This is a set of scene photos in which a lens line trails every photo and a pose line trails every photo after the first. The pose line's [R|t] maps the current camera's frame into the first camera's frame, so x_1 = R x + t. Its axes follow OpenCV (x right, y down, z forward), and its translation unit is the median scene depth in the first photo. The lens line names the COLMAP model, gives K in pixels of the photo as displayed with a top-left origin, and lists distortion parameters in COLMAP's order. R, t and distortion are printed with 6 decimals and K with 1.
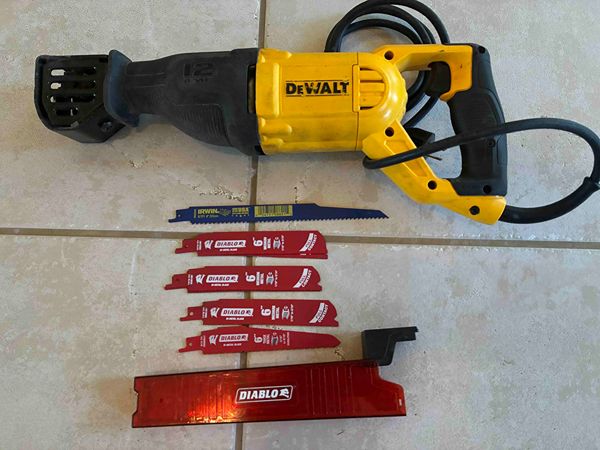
lens RADIAL K [[458.7, 0, 300.0], [0, 458.7, 225.0], [0, 0, 1]] dist [0.004422, -0.001673]
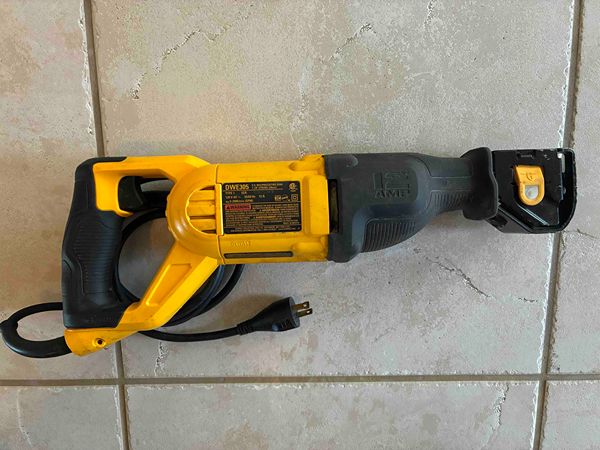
lens RADIAL K [[458.7, 0, 300.0], [0, 458.7, 225.0], [0, 0, 1]] dist [0.004422, -0.001673]
pose [[0.999441, -0.032430, -0.008065, 0.328872], [0.032581, 0.891959, 0.450940, -0.770387], [-0.007431, -0.450951, 0.892518, 0.209178]]
